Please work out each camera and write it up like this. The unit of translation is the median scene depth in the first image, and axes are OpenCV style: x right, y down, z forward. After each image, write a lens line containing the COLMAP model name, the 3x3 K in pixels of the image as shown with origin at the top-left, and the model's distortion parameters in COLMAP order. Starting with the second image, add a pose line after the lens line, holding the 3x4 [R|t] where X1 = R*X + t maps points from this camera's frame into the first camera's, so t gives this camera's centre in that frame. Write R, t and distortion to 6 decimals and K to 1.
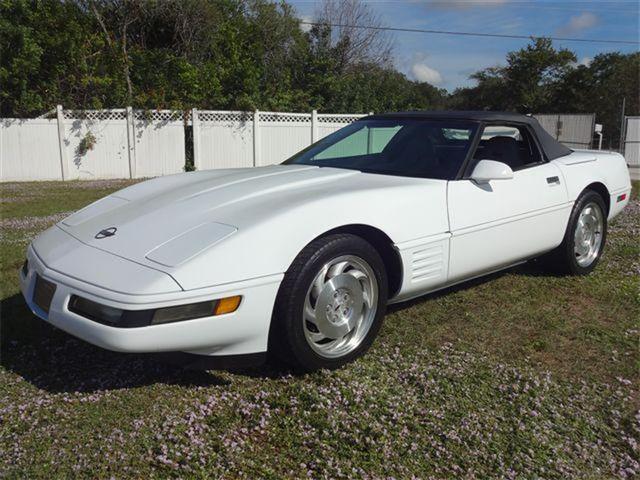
lens RADIAL K [[571.5, 0, 337.0], [0, 571.5, 222.0], [0, 0, 1]] dist [-0.005692, 0.012491]
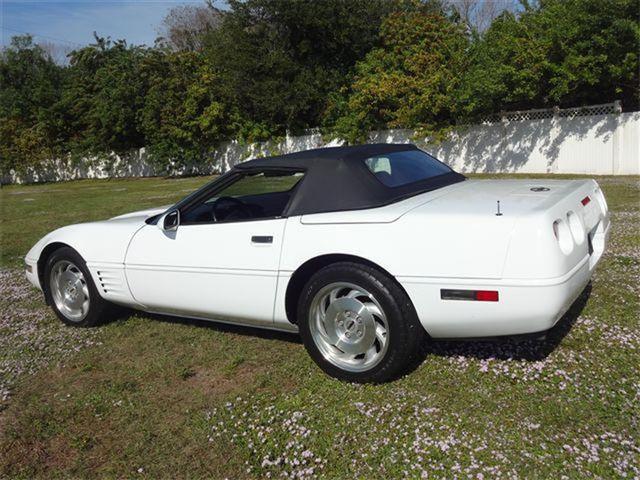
lens RADIAL K [[571.5, 0, 323.7], [0, 571.5, 238.9], [0, 0, 1]] dist [-0.005692, 0.012491]
pose [[0.251777, 0.149375, -0.956188, 1.382286], [-0.082391, 0.987738, 0.132609, -0.222292], [0.964272, 0.045394, 0.260997, 0.988624]]
